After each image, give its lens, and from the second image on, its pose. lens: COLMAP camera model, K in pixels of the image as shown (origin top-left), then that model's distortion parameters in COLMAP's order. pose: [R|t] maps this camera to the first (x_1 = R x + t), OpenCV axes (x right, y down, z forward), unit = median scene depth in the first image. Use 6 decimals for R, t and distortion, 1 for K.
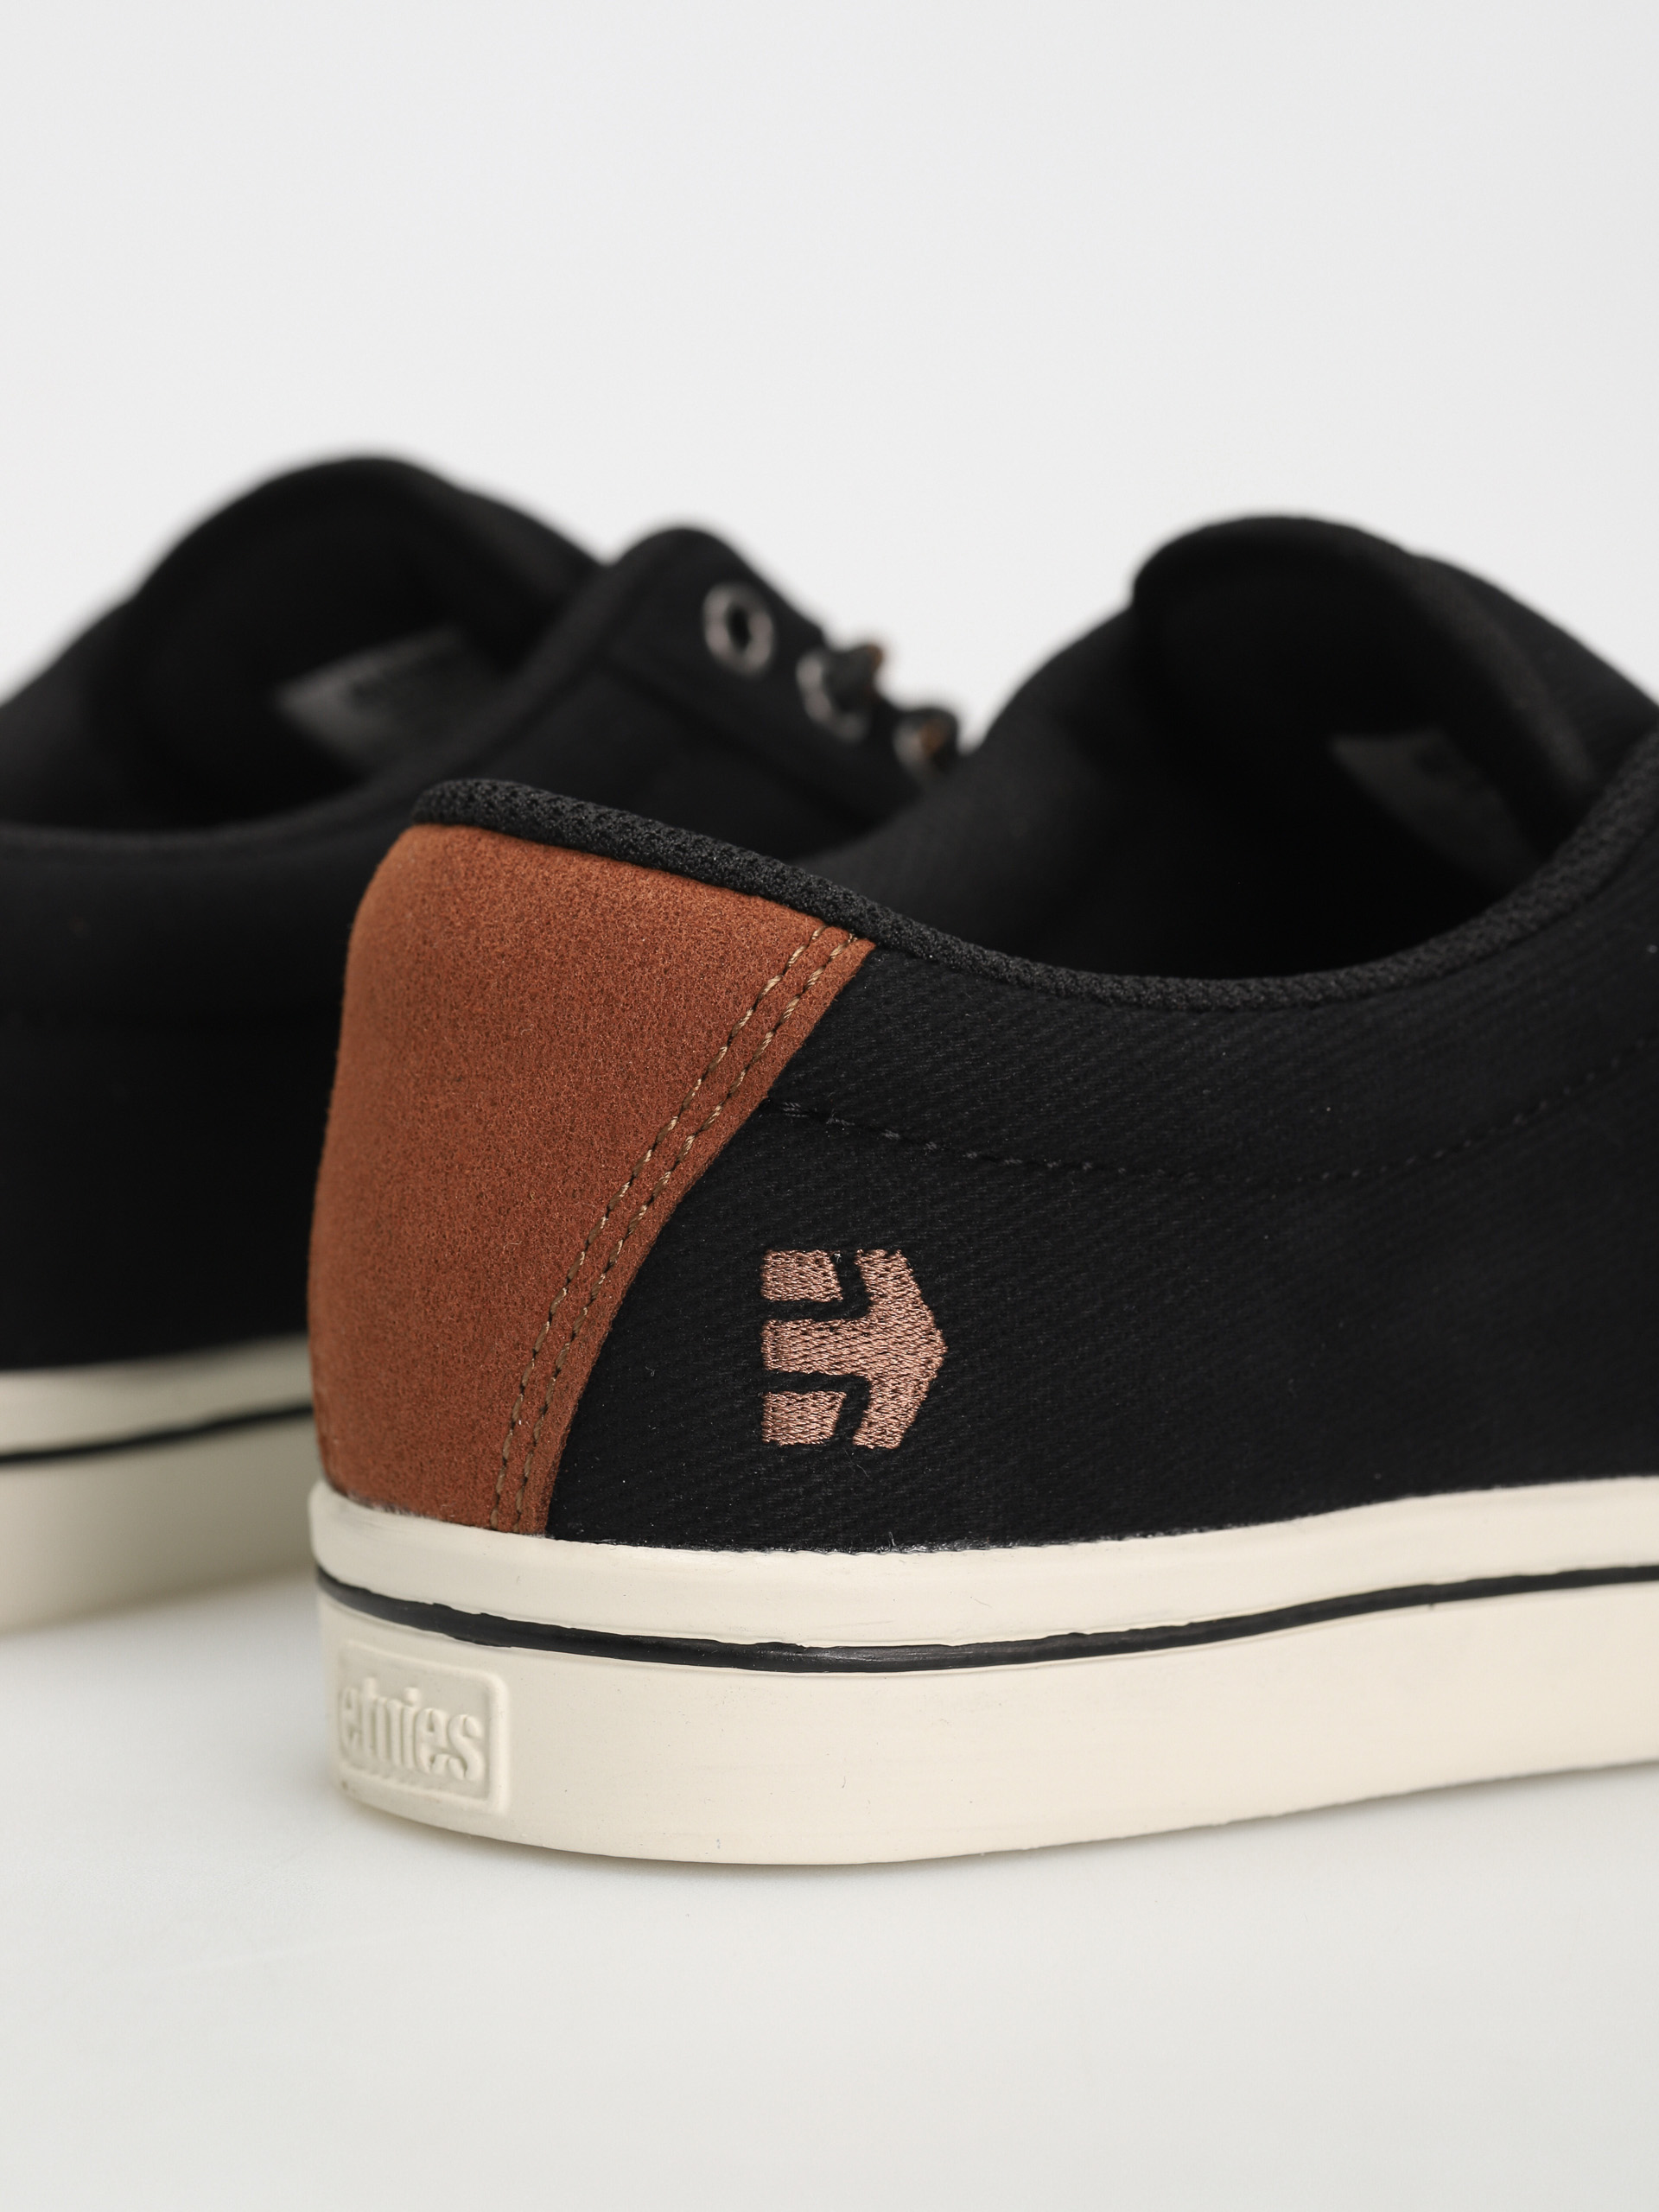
lens RADIAL K [[7690.7, 0, 833.9], [0, 7690.7, 1105.8], [0, 0, 1]] dist [-0.008322, 0.000000]
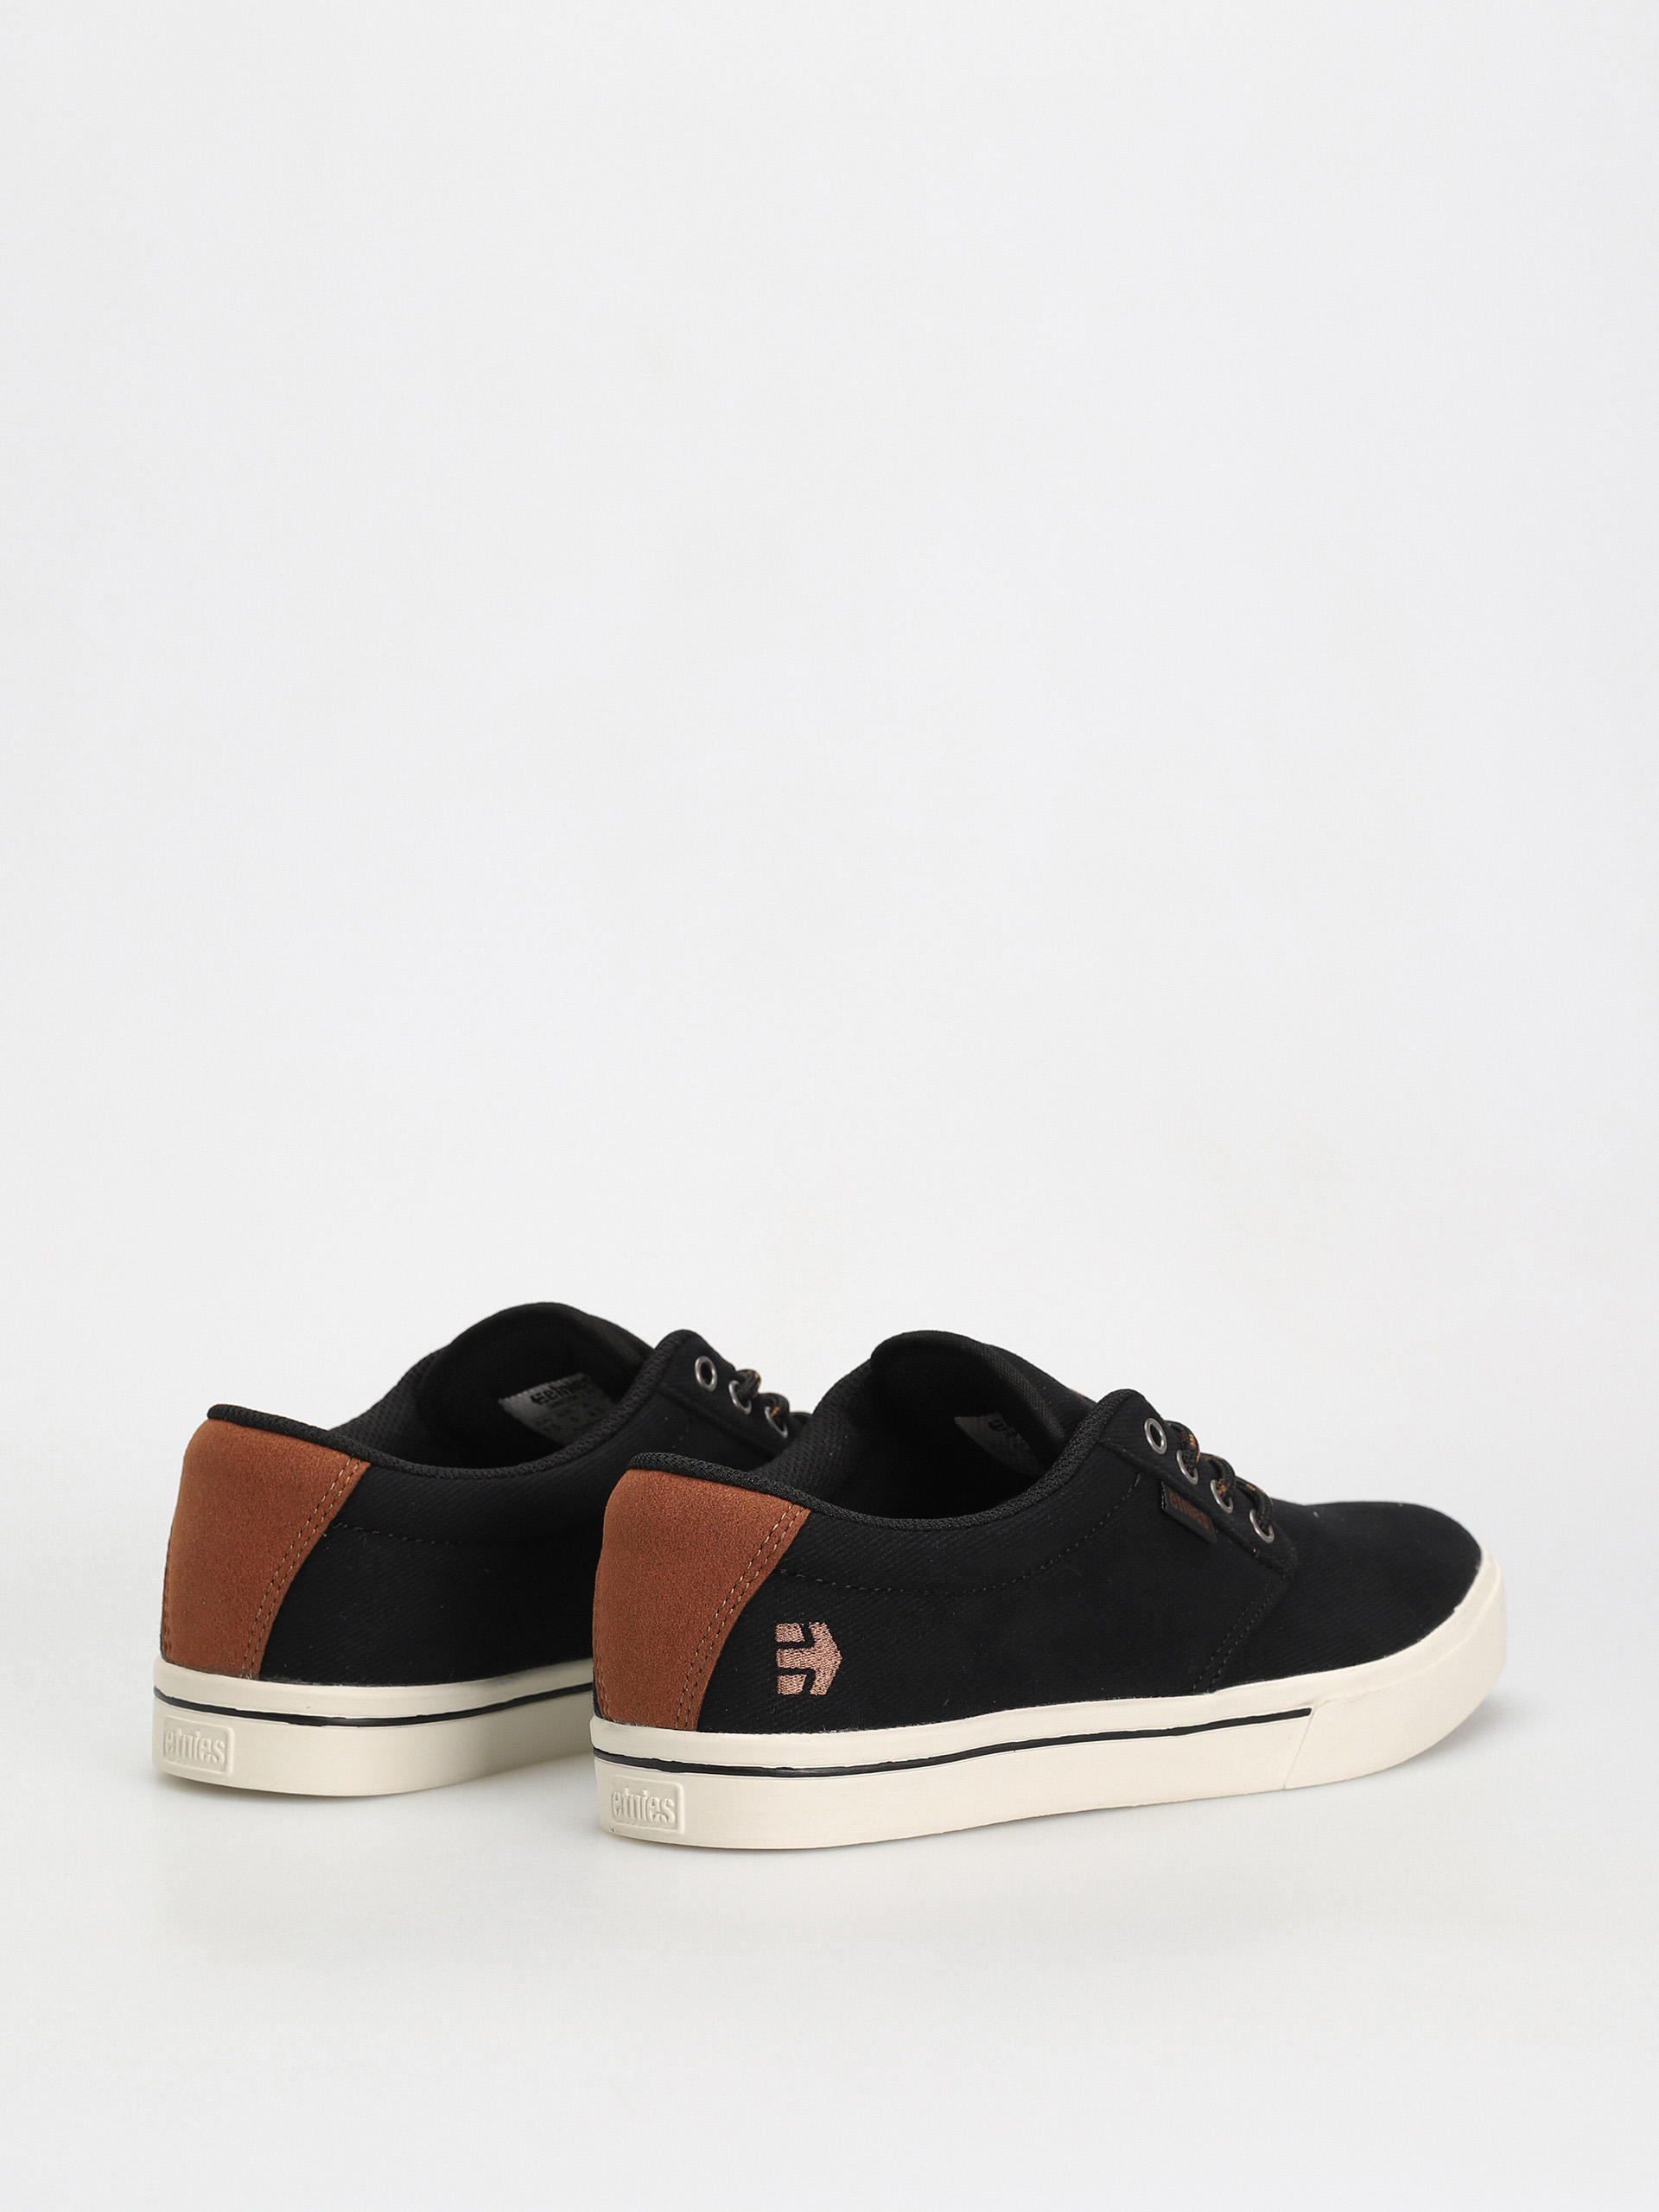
lens RADIAL K [[7690.7, 0, 826.7], [0, 7690.7, 1107.8], [0, 0, 1]] dist [-0.008322, 0.000000]
pose [[0.994729, -0.023080, 0.099910, -0.255802], [0.028064, 0.998416, -0.048769, -0.030104], [-0.098626, 0.051316, 0.993801, -1.704339]]
